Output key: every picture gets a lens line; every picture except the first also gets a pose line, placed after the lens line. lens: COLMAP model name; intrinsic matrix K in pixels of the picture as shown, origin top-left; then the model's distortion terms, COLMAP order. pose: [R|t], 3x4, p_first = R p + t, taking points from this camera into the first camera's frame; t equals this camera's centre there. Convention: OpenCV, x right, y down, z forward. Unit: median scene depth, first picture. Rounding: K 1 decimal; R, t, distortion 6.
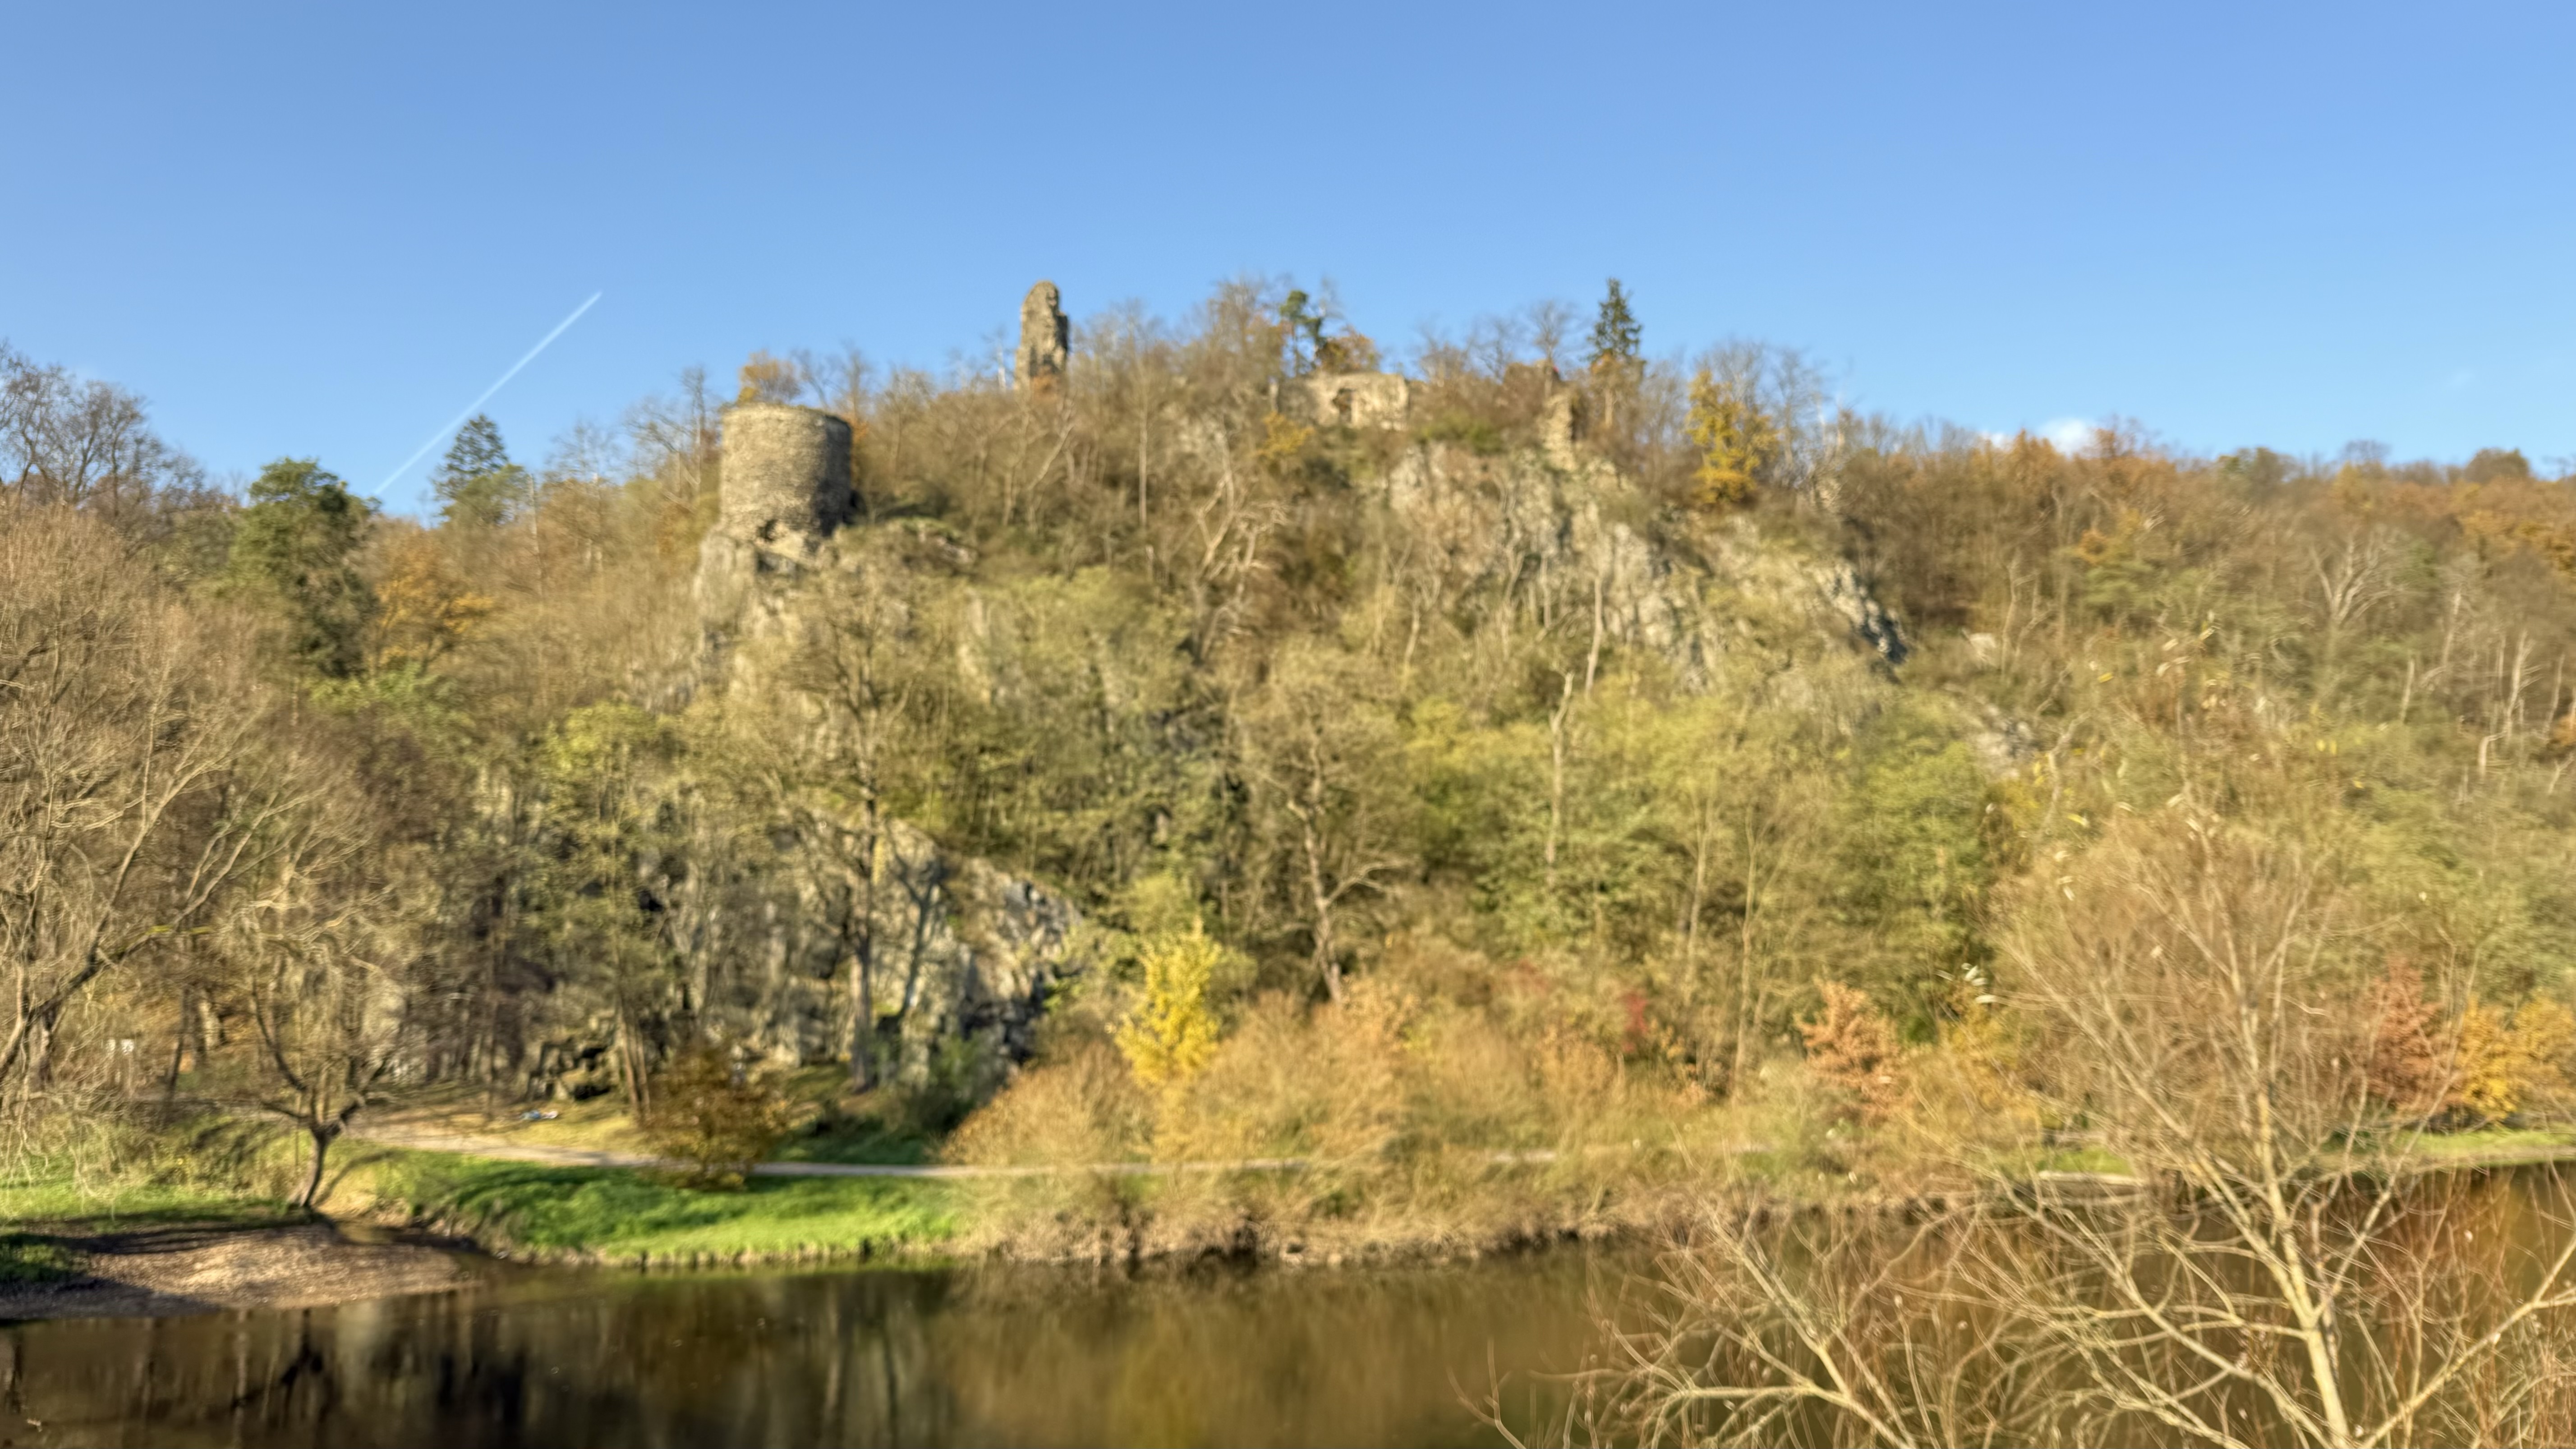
lens RADIAL K [[1786.8, 0, 1288.0], [0, 1786.8, 724.5], [0, 0, 1]] dist [0.100335, -0.001212]
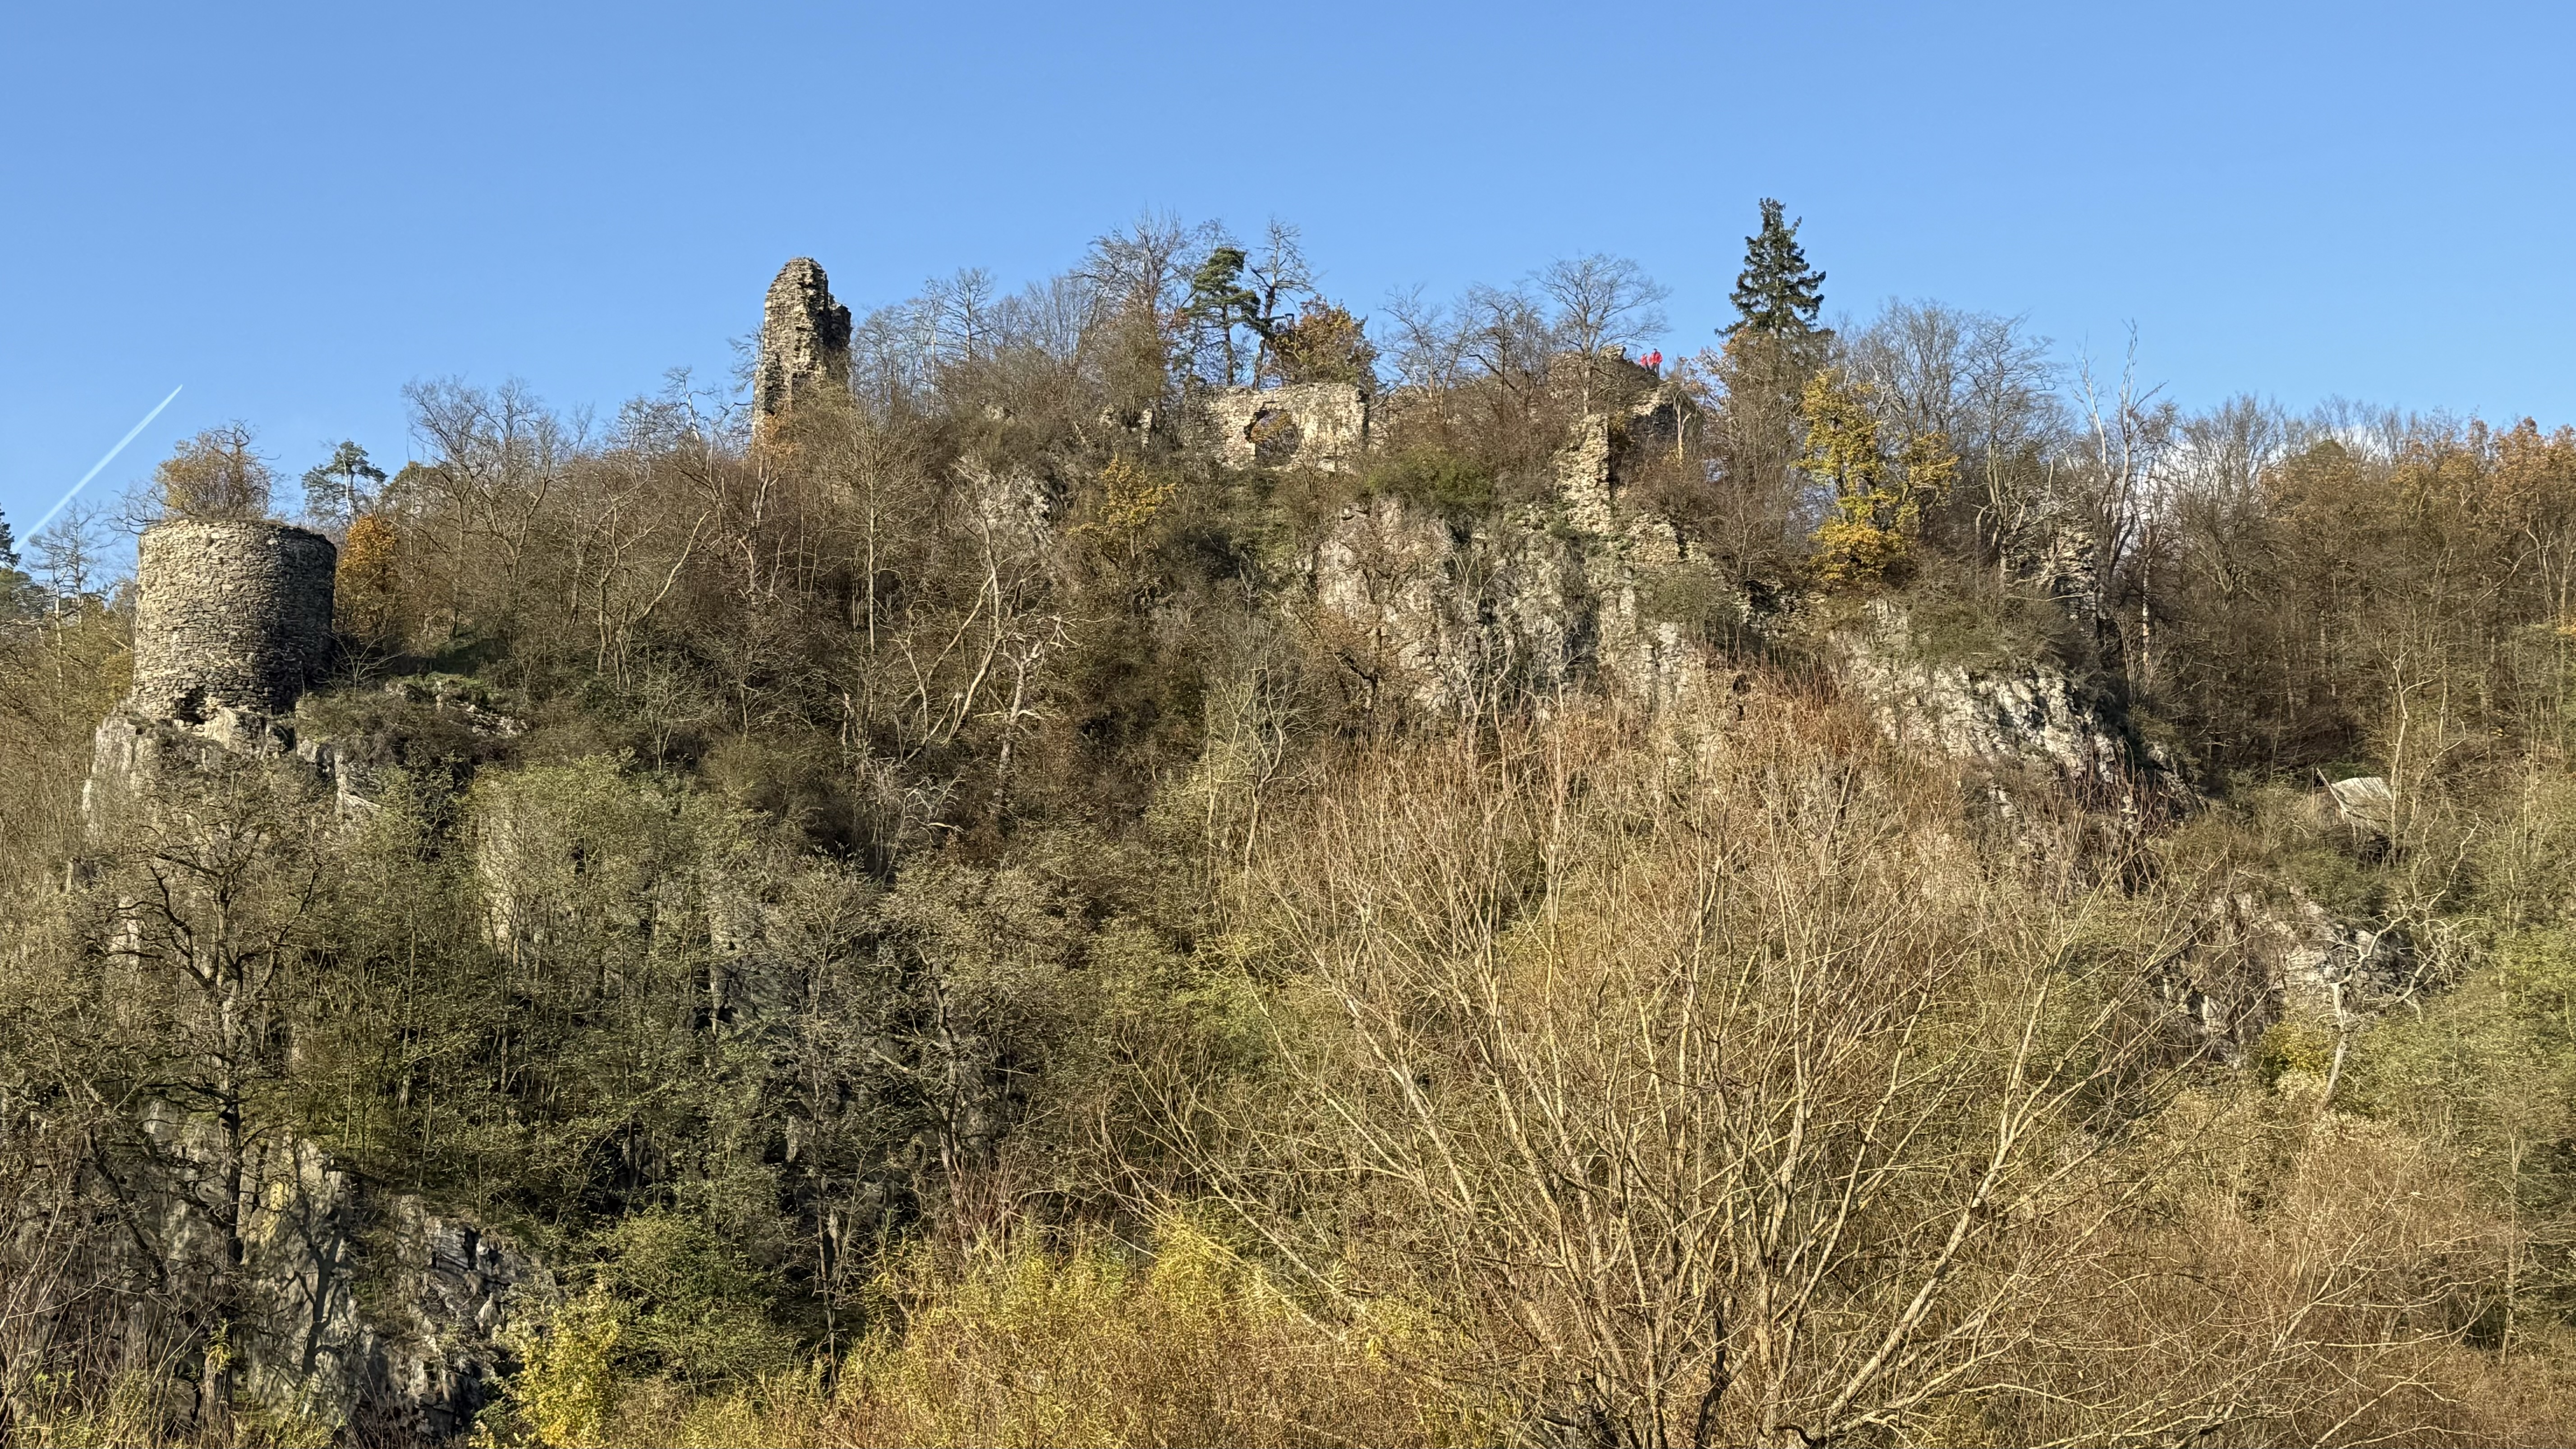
lens RADIAL K [[3210.5, 0, 1288.0], [0, 3210.5, 724.5], [0, 0, 1]] dist [0.099219, -0.019467]
pose [[0.995329, -0.030827, -0.091487, 0.188314], [0.025044, 0.997655, -0.063700, -0.011163], [0.093236, 0.061112, 0.993767, -0.133169]]
